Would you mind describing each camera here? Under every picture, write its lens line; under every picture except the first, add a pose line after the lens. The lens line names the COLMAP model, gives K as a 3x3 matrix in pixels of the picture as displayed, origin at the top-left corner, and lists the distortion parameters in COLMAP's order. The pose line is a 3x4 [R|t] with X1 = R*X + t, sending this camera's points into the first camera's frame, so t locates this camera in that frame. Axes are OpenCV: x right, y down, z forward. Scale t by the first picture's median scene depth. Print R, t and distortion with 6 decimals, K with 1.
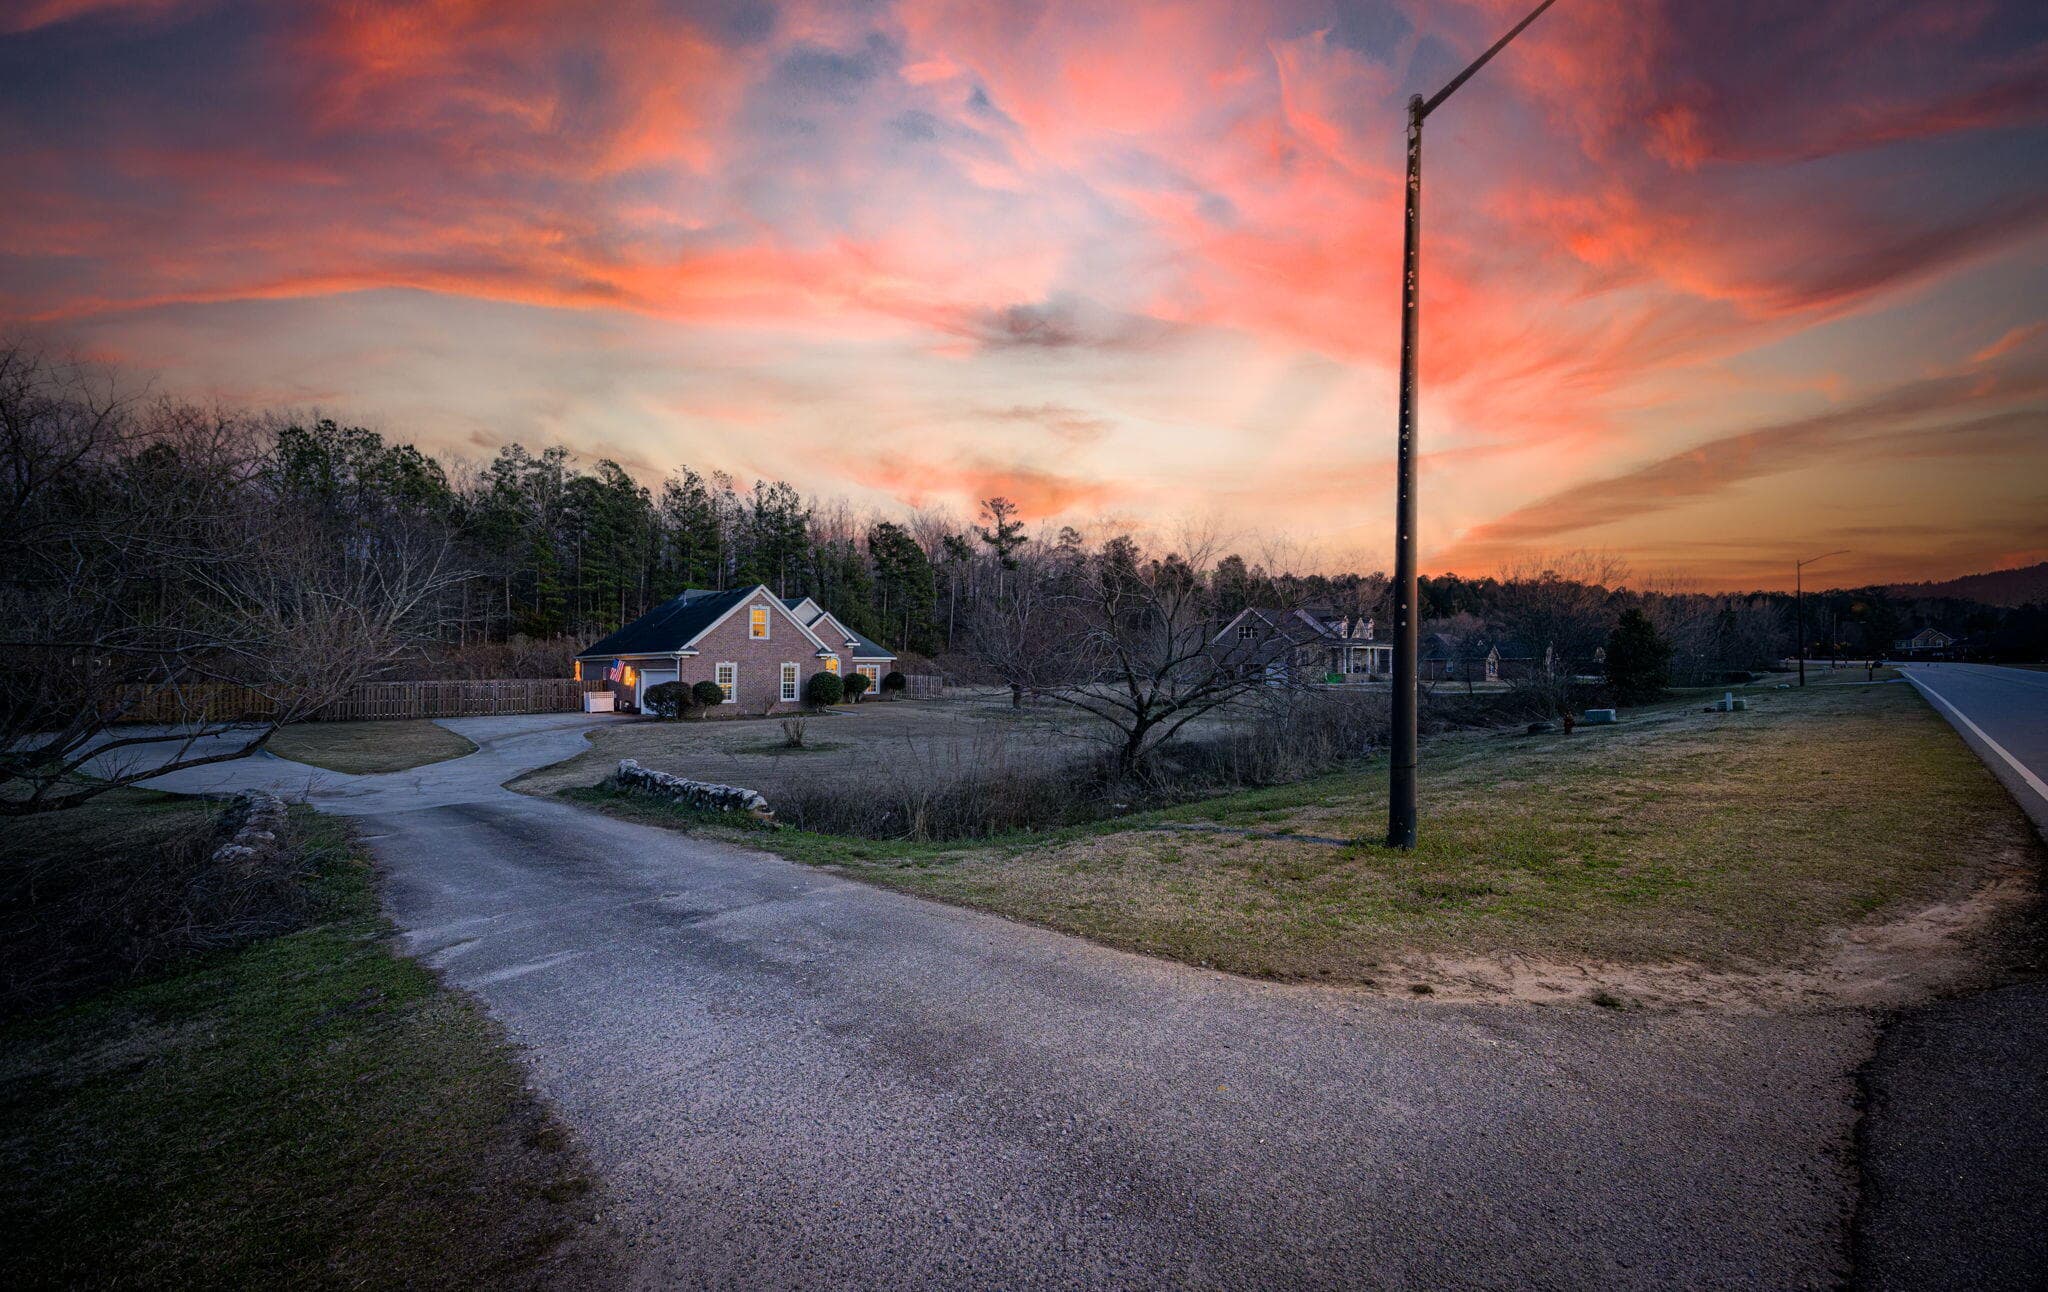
lens RADIAL K [[789.3, 0, 1032.6], [0, 789.3, 663.3], [0, 0, 1]] dist [-0.003012, -0.000152]
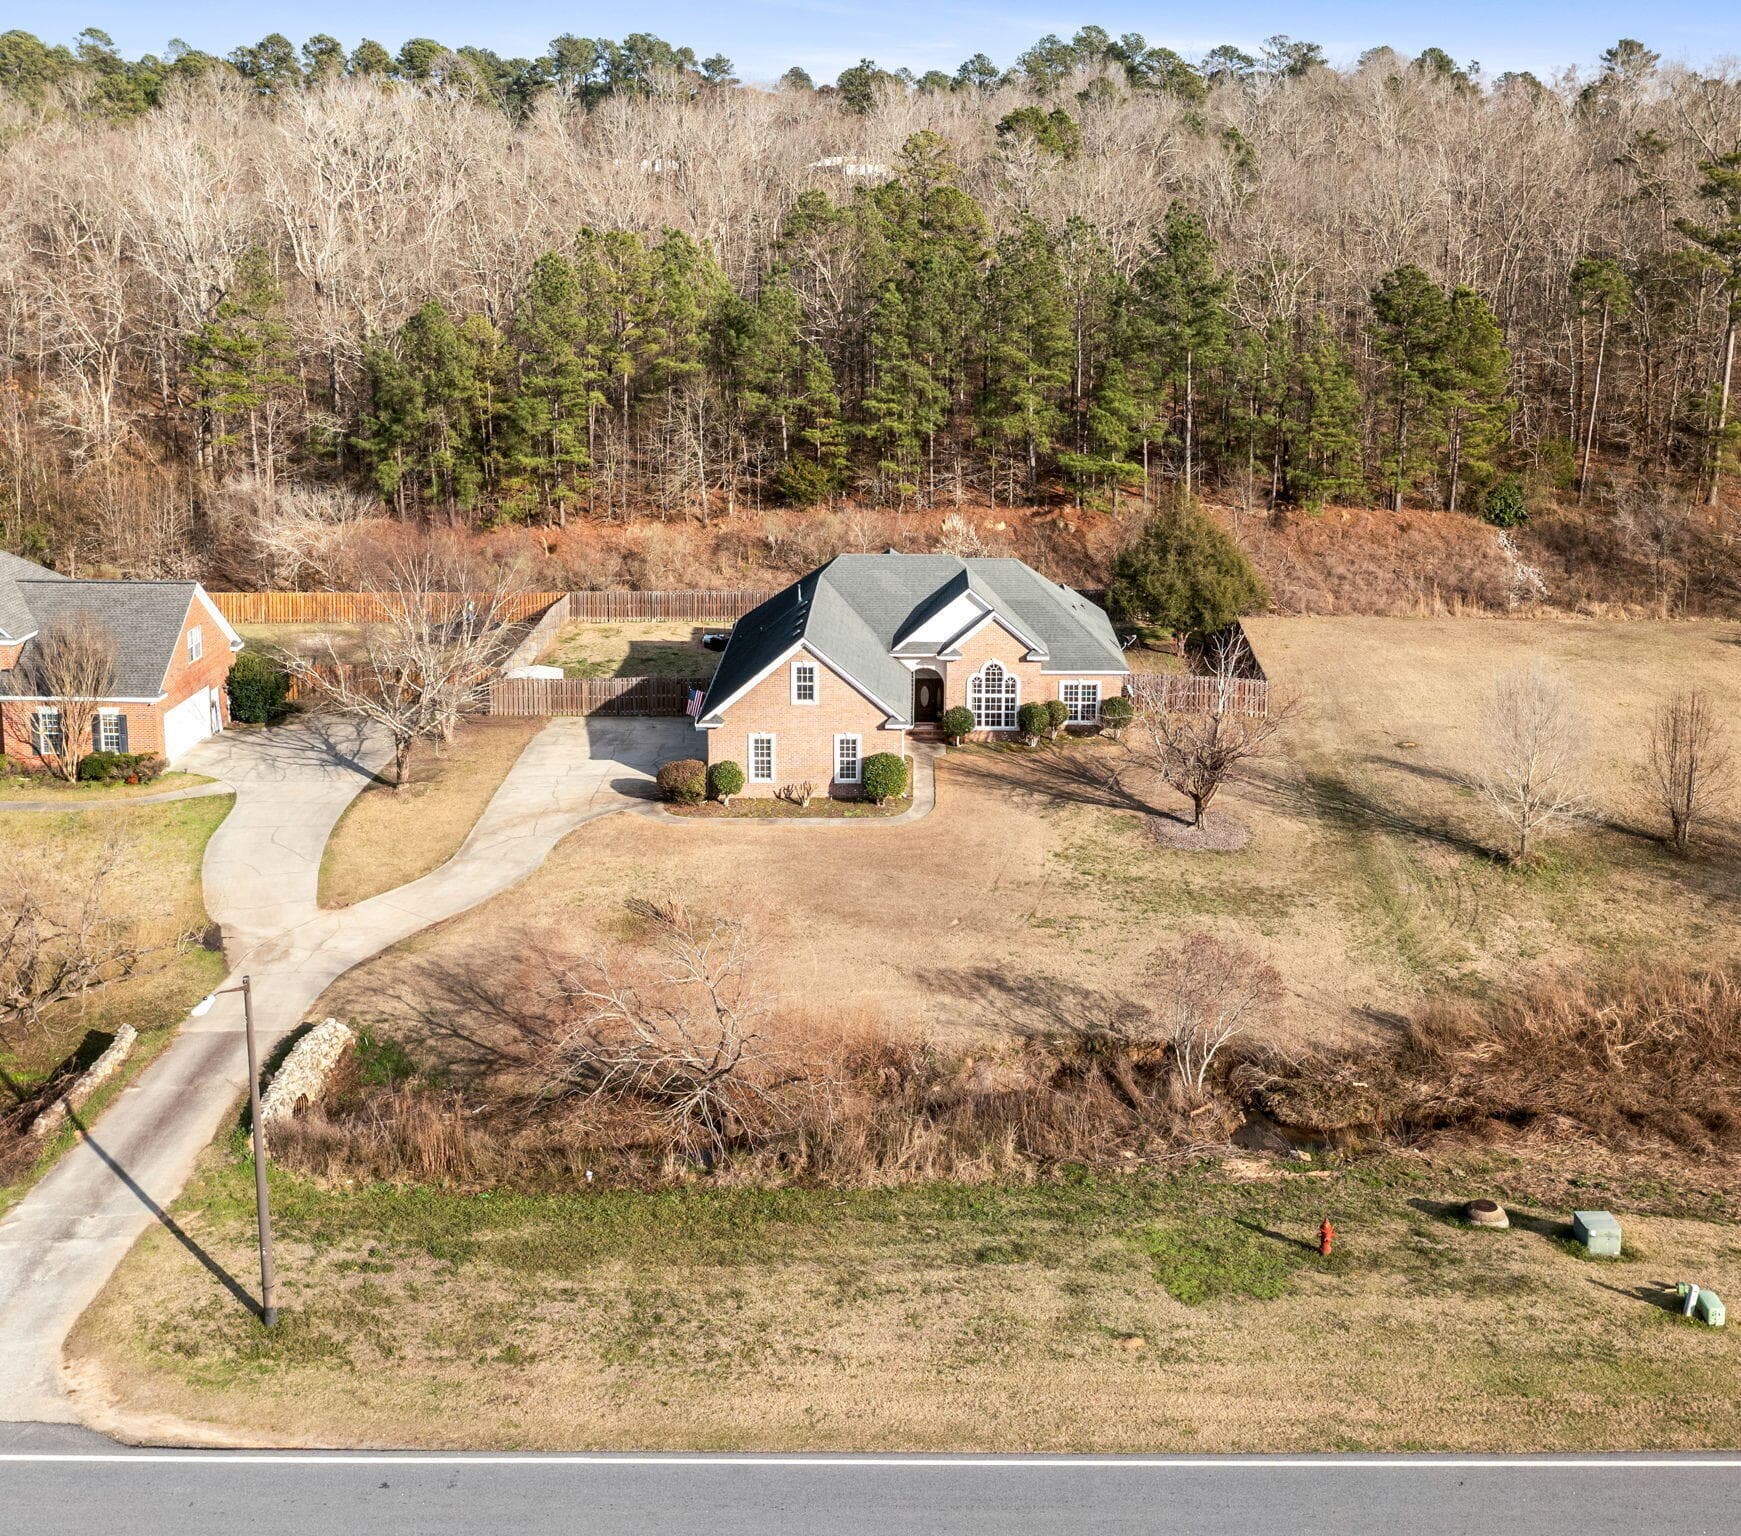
lens RADIAL K [[1884.8, 0, 904.2], [0, 1884.8, 435.5], [0, 0, 1]] dist [-0.002105, 0.000000]
pose [[0.727612, 0.094483, -0.679451, 0.948699], [-0.001684, 0.990712, 0.135964, -0.540219], [0.685987, -0.097785, 0.721013, -0.234934]]
